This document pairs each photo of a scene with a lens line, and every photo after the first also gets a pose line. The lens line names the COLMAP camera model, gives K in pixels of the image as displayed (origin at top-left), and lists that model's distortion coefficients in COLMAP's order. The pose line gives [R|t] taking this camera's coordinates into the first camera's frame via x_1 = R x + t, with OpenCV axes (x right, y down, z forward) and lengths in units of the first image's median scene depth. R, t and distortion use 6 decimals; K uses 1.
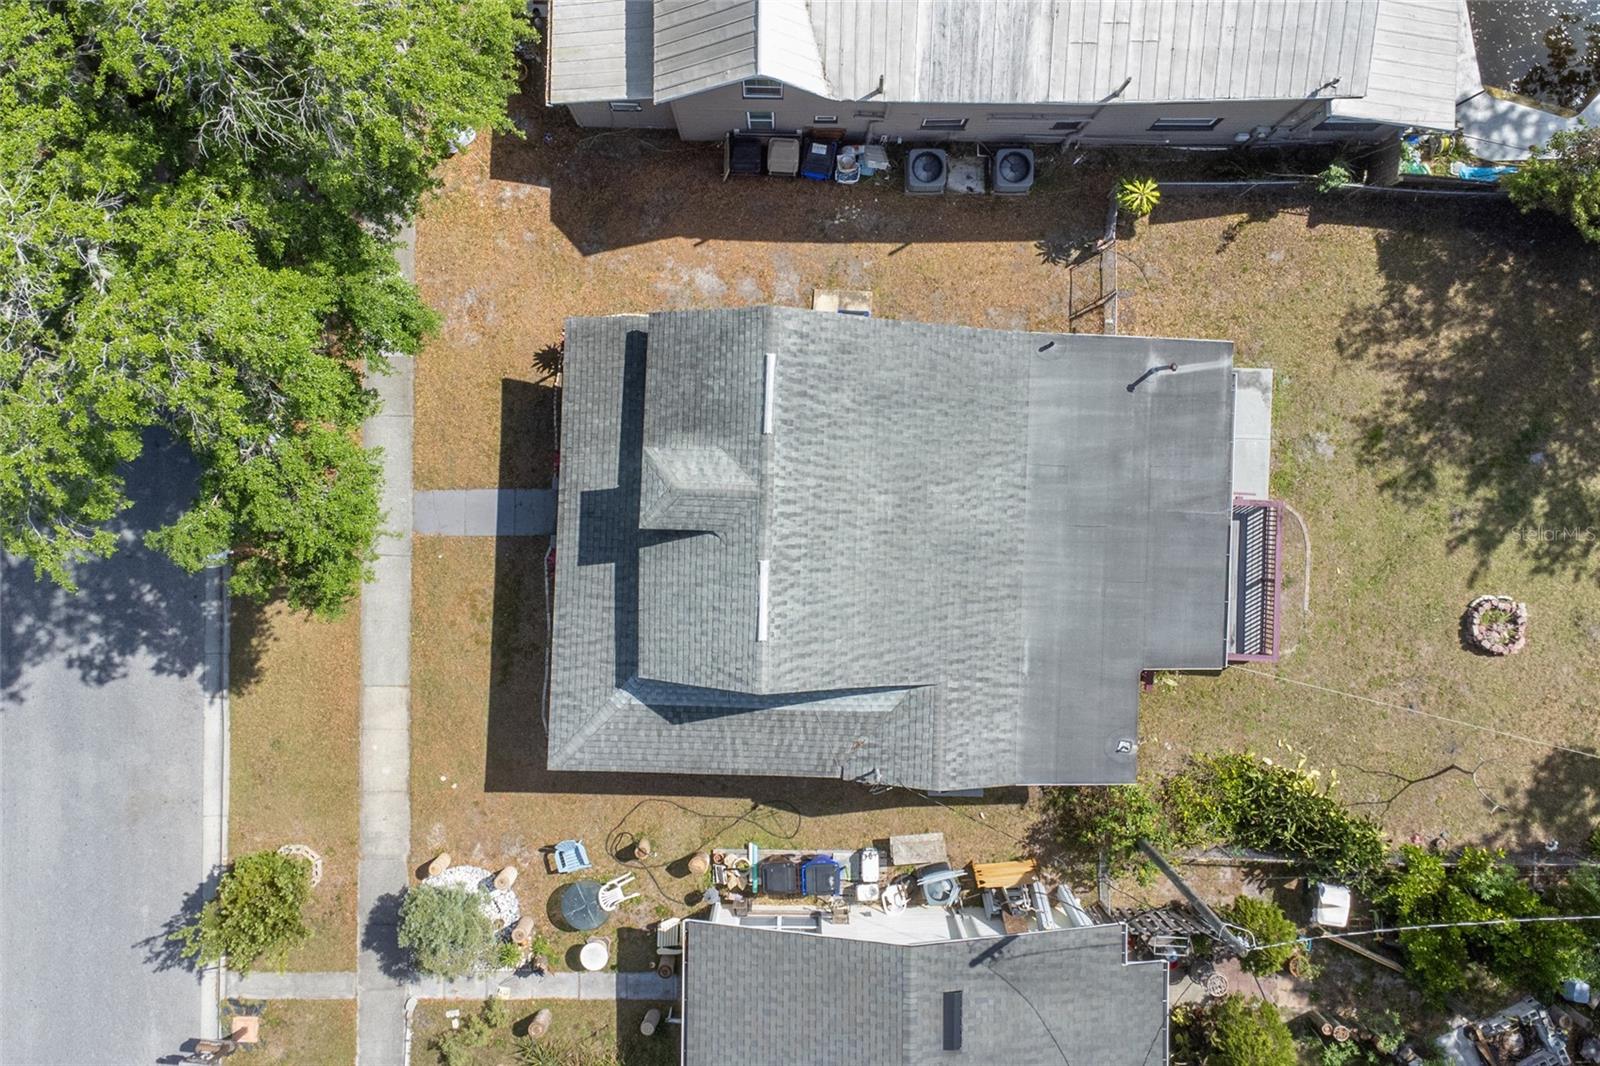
lens RADIAL K [[1409.8, 0, 803.5], [0, 1409.8, 535.6], [0, 0, 1]] dist [0.002860, 0.035058]
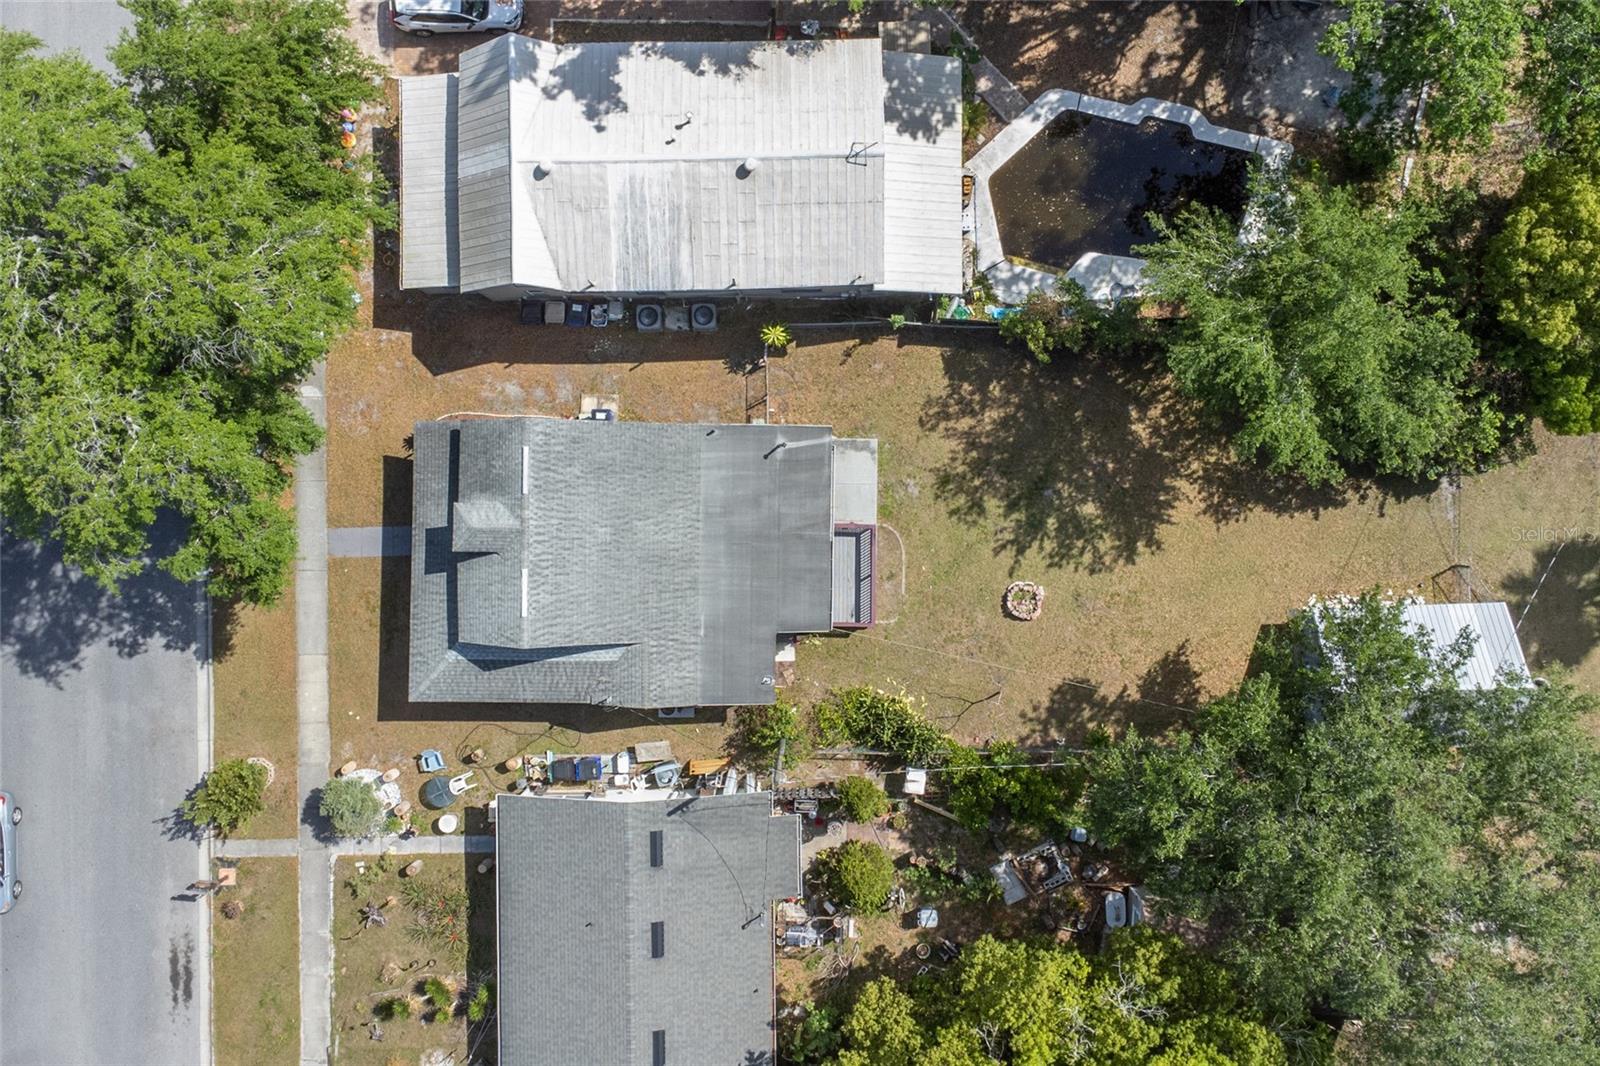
lens RADIAL K [[1409.8, 0, 792.2], [0, 1409.8, 536.3], [0, 0, 1]] dist [0.002860, 0.035058]
pose [[0.999742, -0.020091, -0.010597, 0.255167], [0.020061, 0.999794, -0.003010, -0.008328], [0.010655, 0.002797, 0.999939, -0.558364]]
